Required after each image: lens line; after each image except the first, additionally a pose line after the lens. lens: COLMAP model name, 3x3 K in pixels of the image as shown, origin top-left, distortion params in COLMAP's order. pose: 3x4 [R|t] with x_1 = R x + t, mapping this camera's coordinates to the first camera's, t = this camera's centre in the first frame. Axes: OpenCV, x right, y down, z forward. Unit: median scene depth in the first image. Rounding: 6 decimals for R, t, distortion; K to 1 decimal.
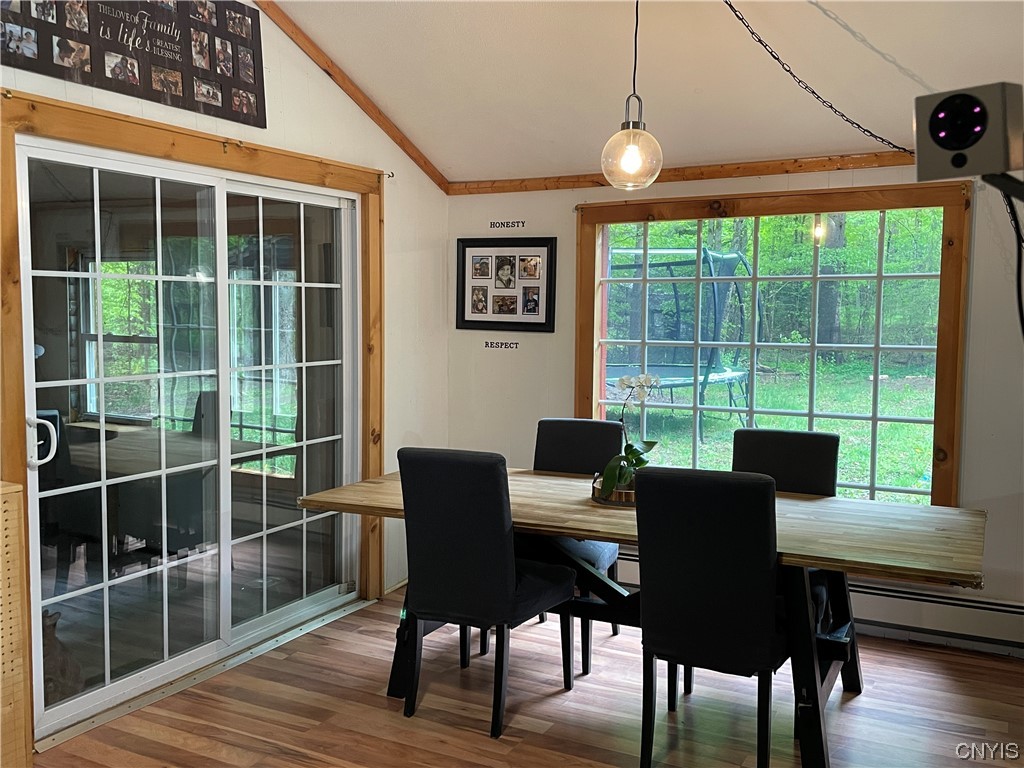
lens RADIAL K [[916.4, 0, 514.2], [0, 916.4, 384.5], [0, 0, 1]] dist [0.078198, -0.098259]
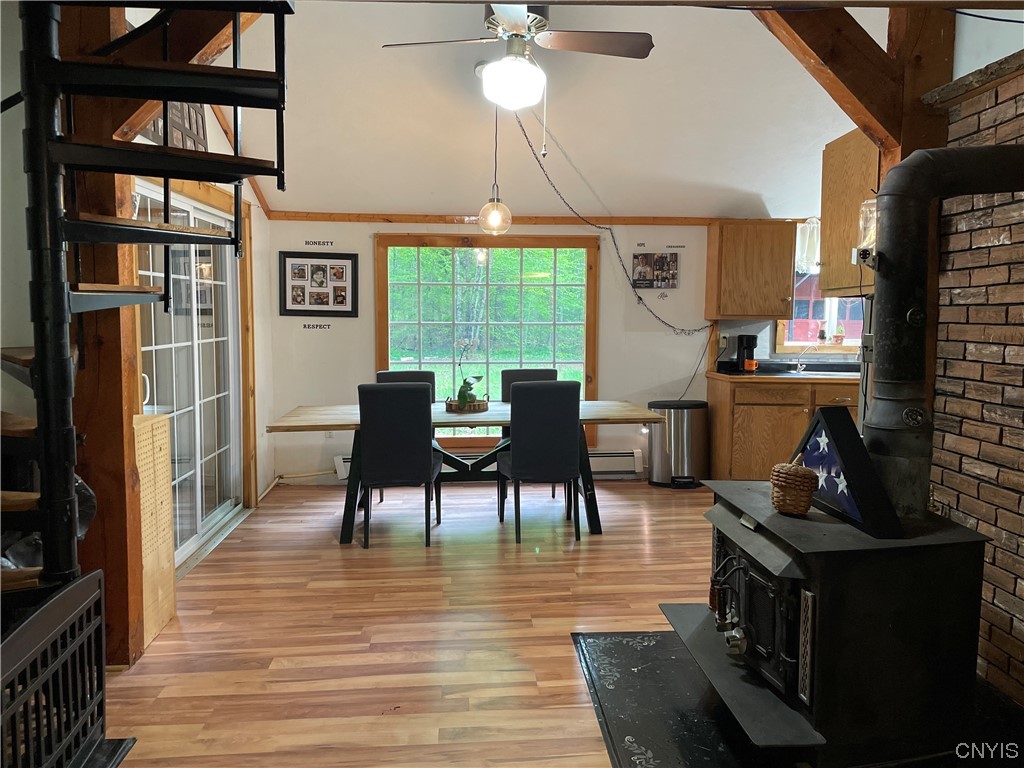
lens RADIAL K [[767.8, 0, 511.2], [0, 767.8, 379.2], [0, 0, 1]] dist [0.047605, -0.059459]
pose [[0.847362, -0.048346, 0.528810, -0.503034], [0.043934, 0.998815, 0.020916, 0.035283], [-0.529195, 0.005509, 0.848482, -0.242165]]
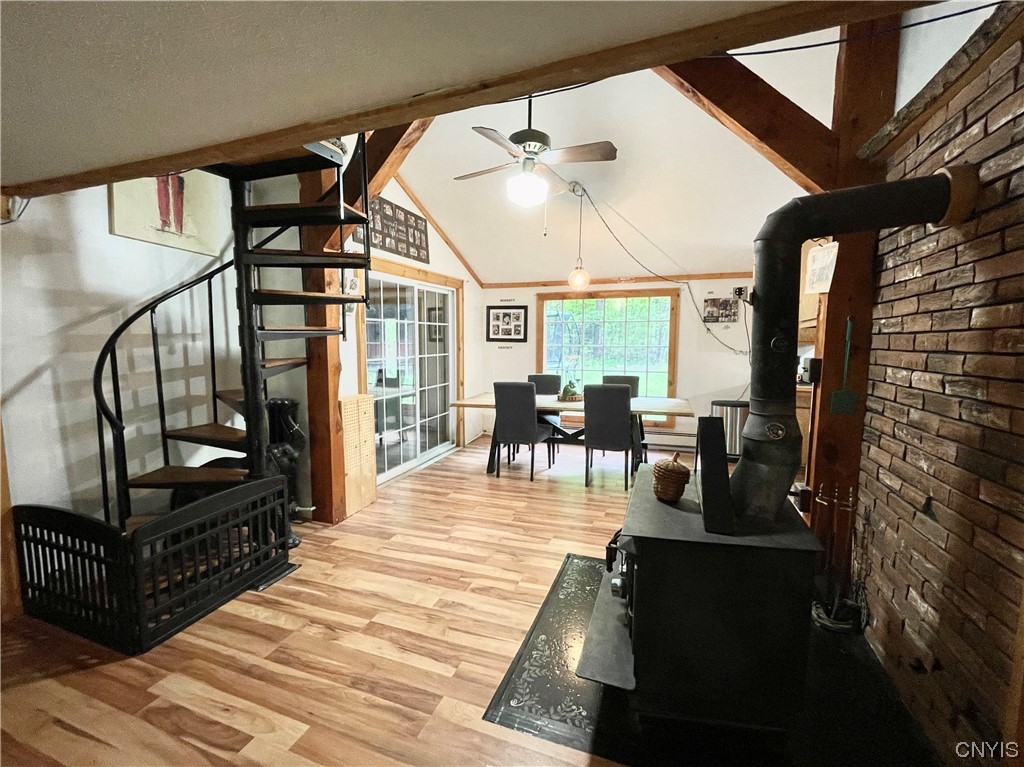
lens RADIAL K [[432.8, 0, 512.4], [0, 432.8, 383.4], [0, 0, 1]] dist [-0.007276, 0.000595]
pose [[0.989863, -0.020470, 0.140543, -0.207813], [0.017253, 0.999561, 0.024070, 0.034741], [-0.140974, -0.021401, 0.989782, -0.246808]]
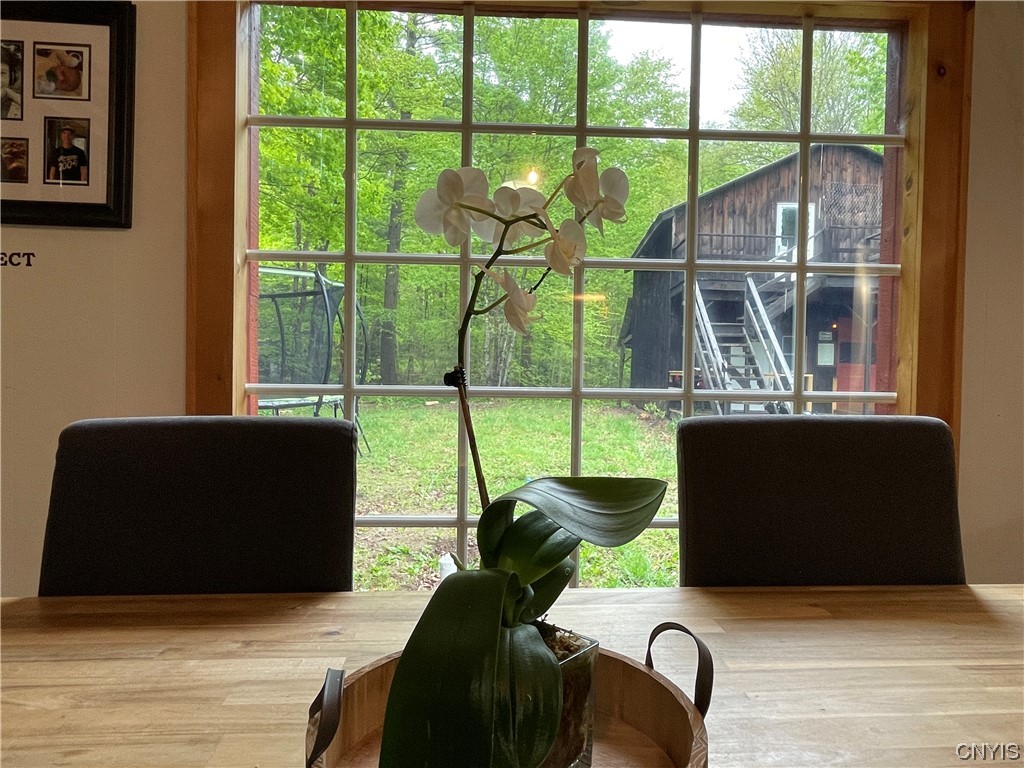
lens RADIAL K [[663.5, 0, 522.3], [0, 663.5, 379.1], [0, 0, 1]] dist [0.000770, 0.000257]
pose [[0.854810, 0.001376, 0.518939, 0.047733], [0.026415, 0.998585, -0.046160, 0.040271], [-0.518268, 0.053166, 0.853564, 0.781161]]
